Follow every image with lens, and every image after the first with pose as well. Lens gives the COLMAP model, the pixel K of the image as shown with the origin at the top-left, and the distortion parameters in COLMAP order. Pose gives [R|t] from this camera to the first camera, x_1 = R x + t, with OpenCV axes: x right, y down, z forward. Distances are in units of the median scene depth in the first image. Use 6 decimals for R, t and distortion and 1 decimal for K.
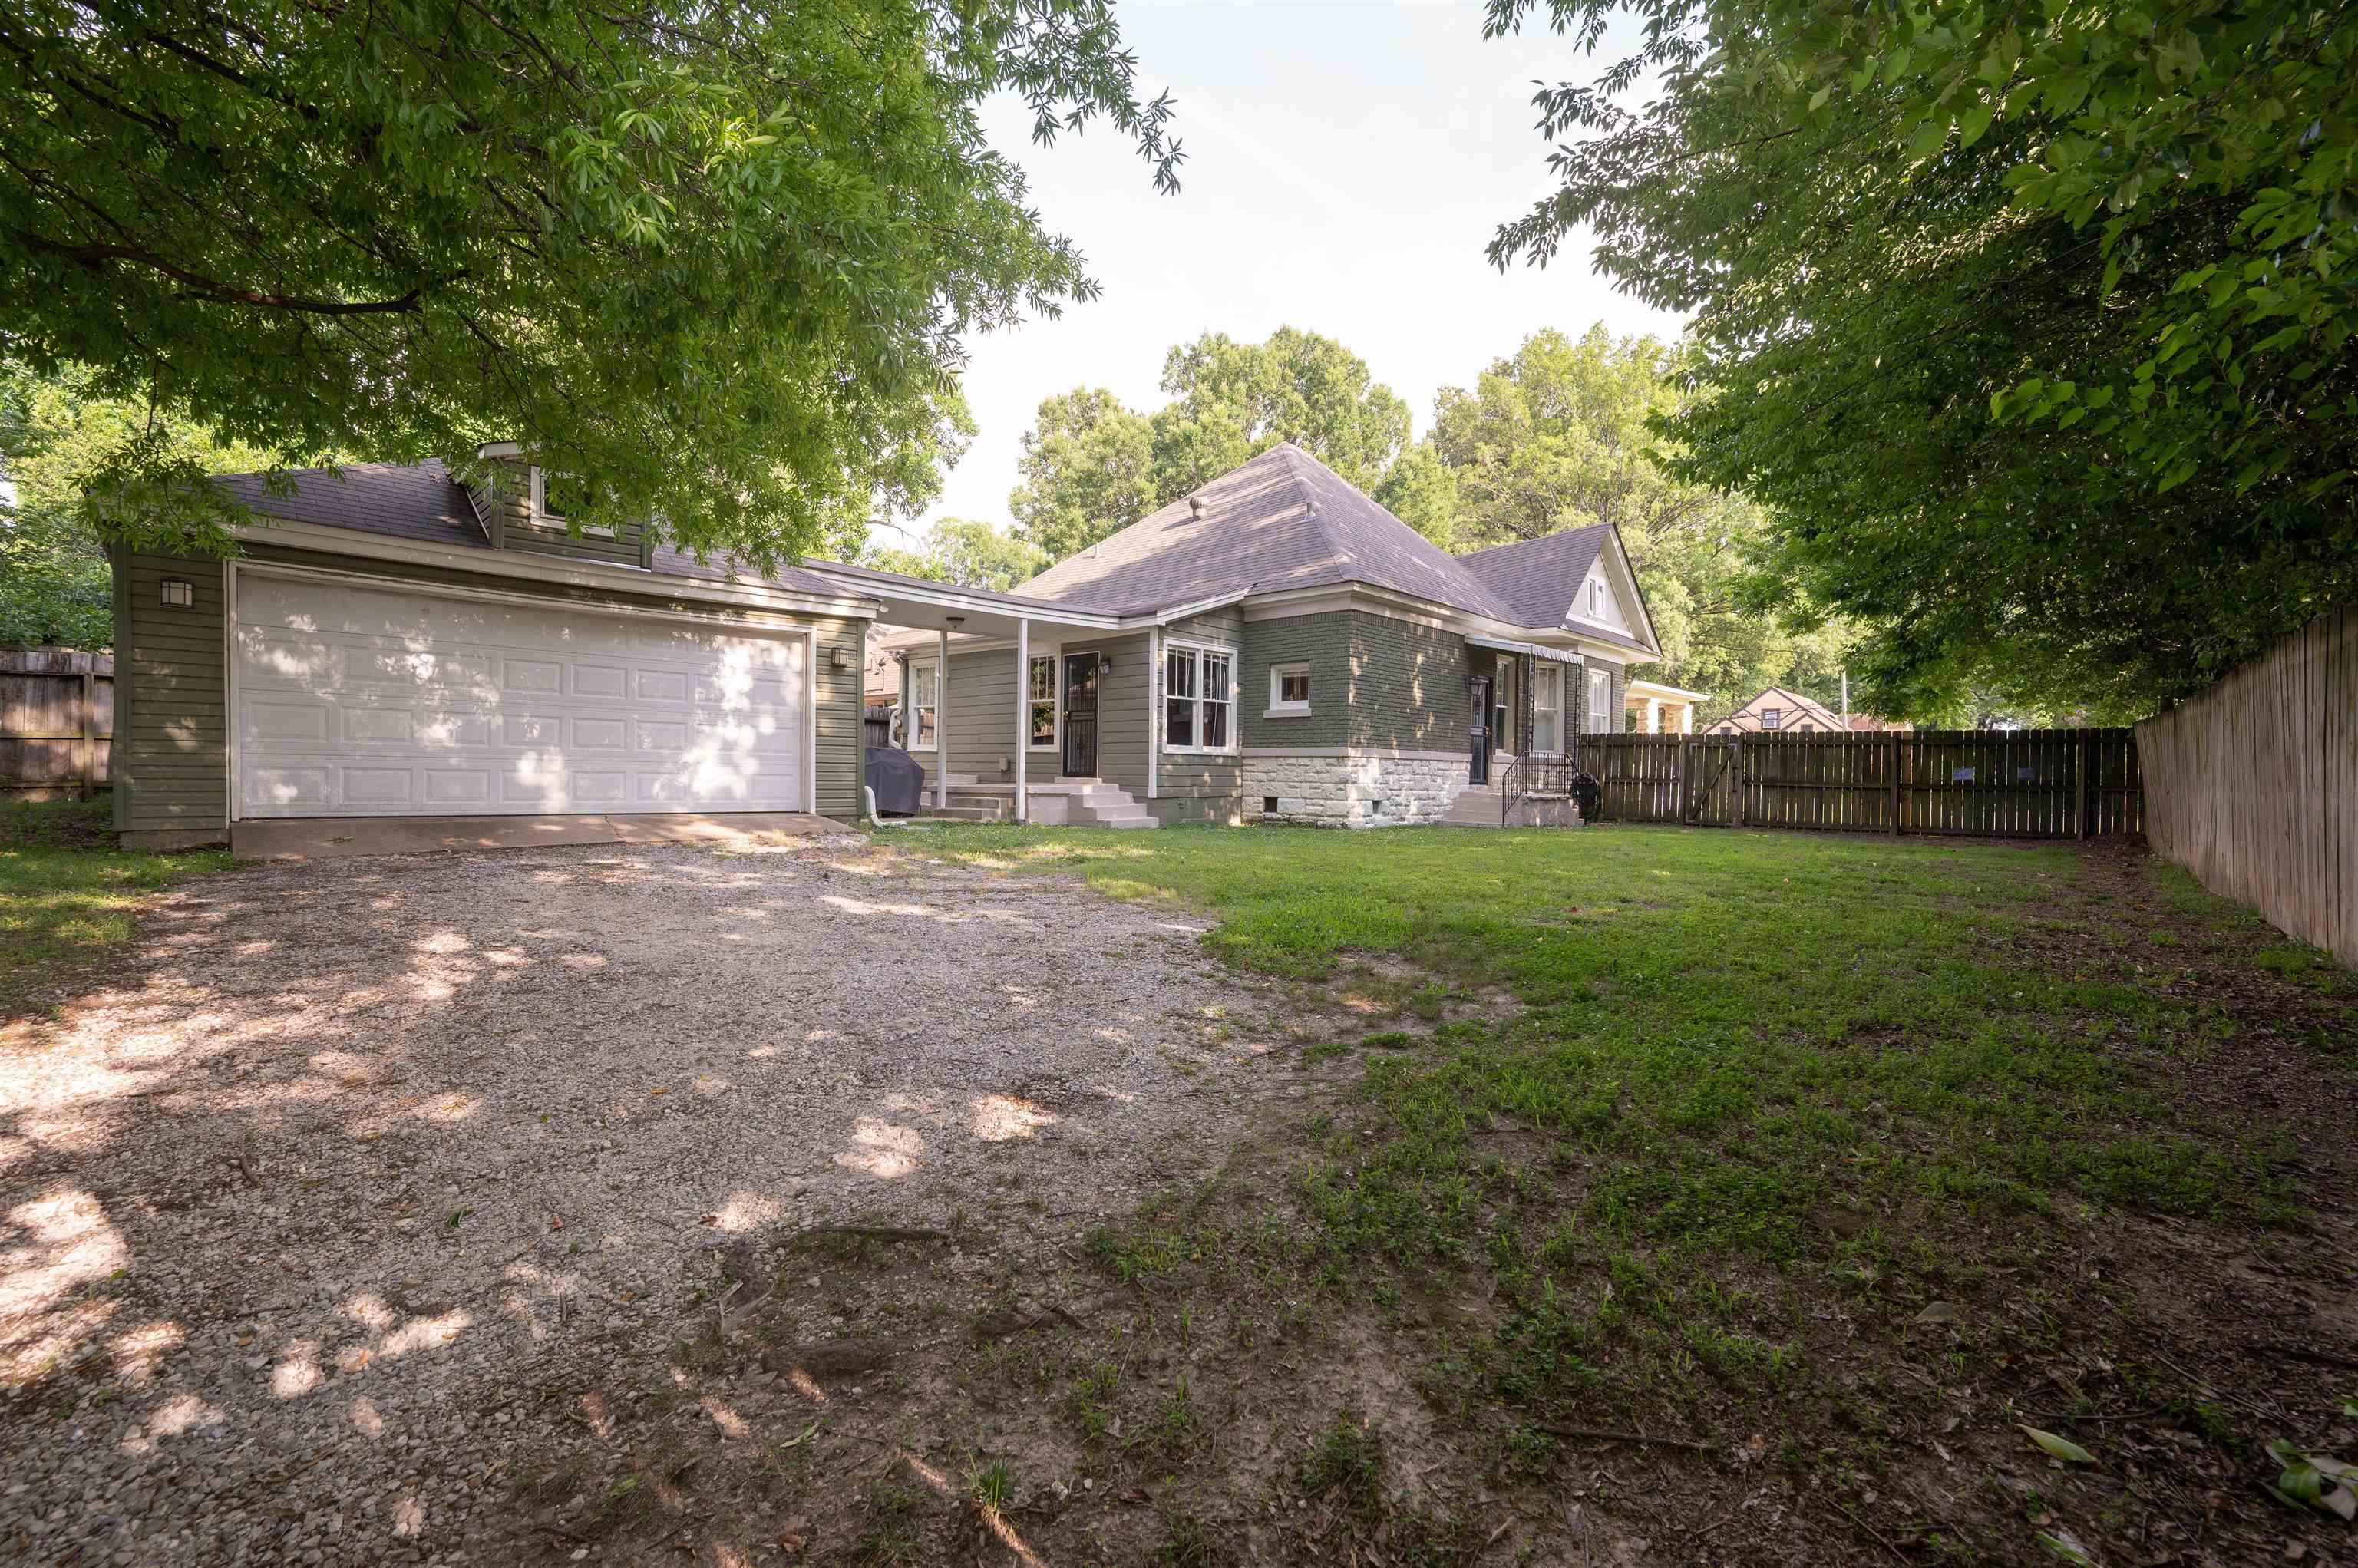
lens RADIAL K [[1014.3, 0, 1176.7], [0, 1014.3, 789.9], [0, 0, 1]] dist [-0.000285, -0.000201]
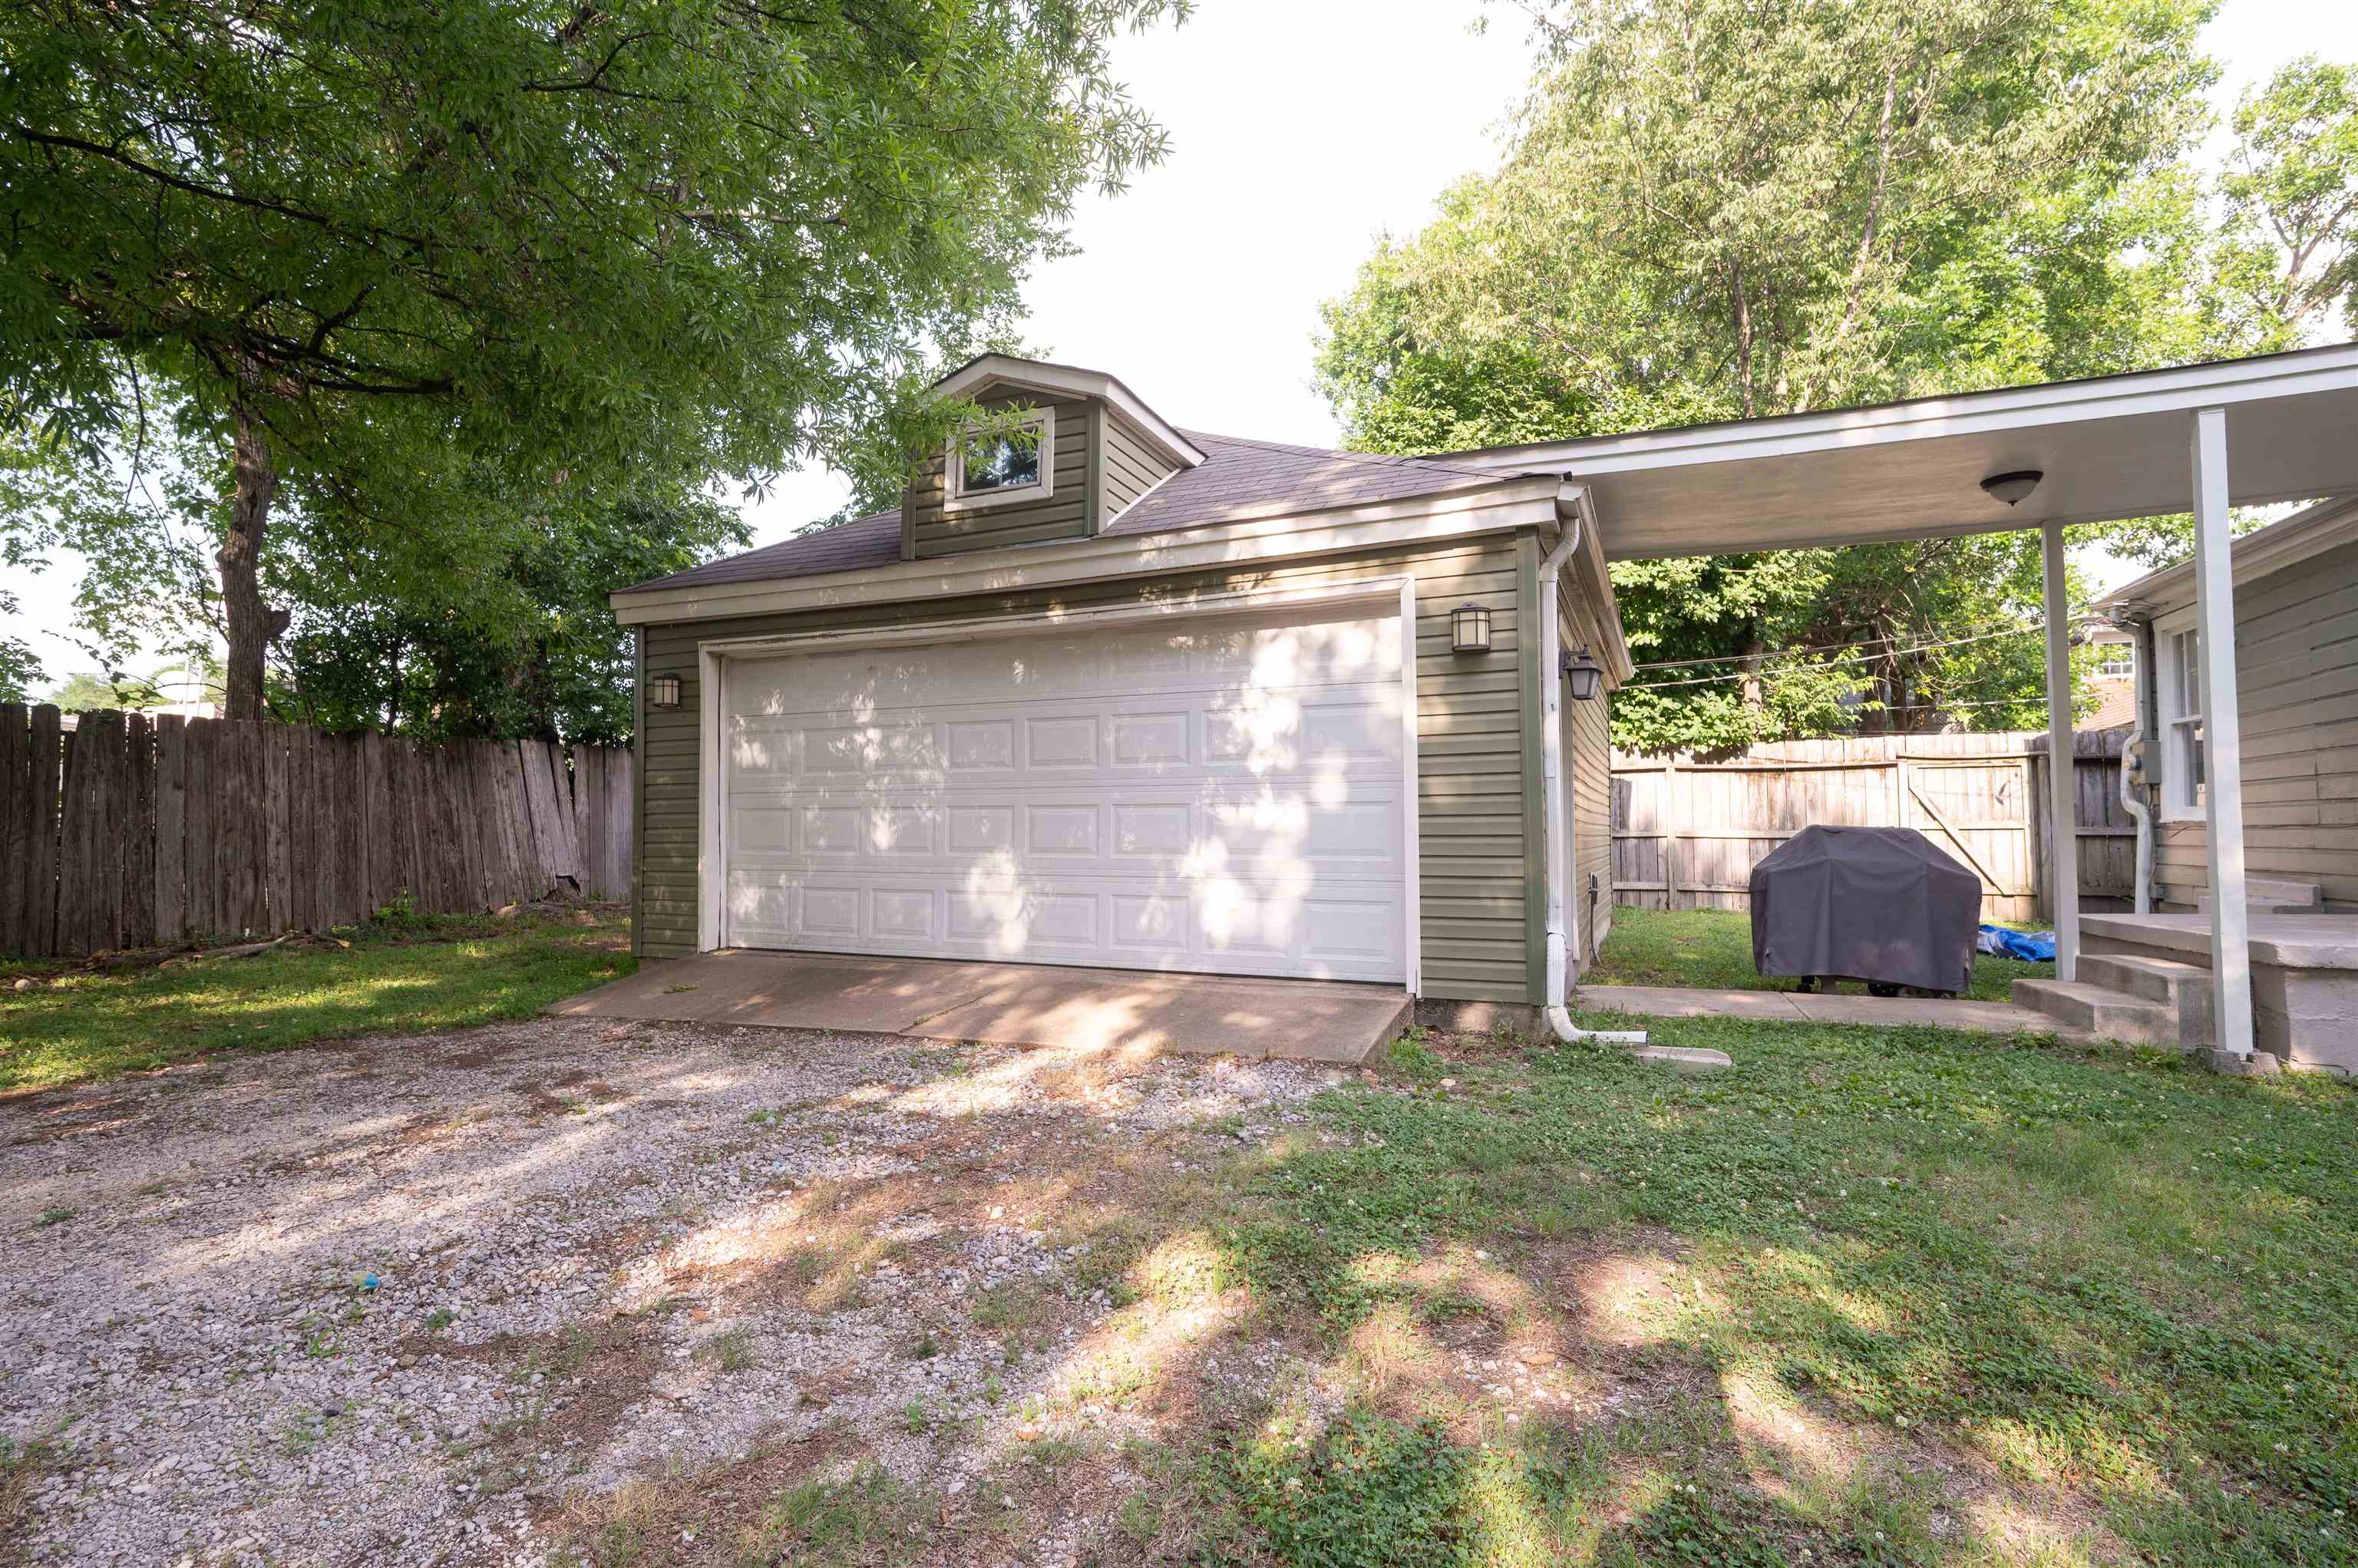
lens RADIAL K [[1120.3, 0, 1179.0], [0, 1120.3, 848.4], [0, 0, 1]] dist [-0.014892, -0.000010]
pose [[0.356848, -0.002403, -0.934159, 0.078046], [-0.007345, 0.999959, -0.005379, -0.037961], [0.934134, 0.008781, 0.356816, 0.782908]]
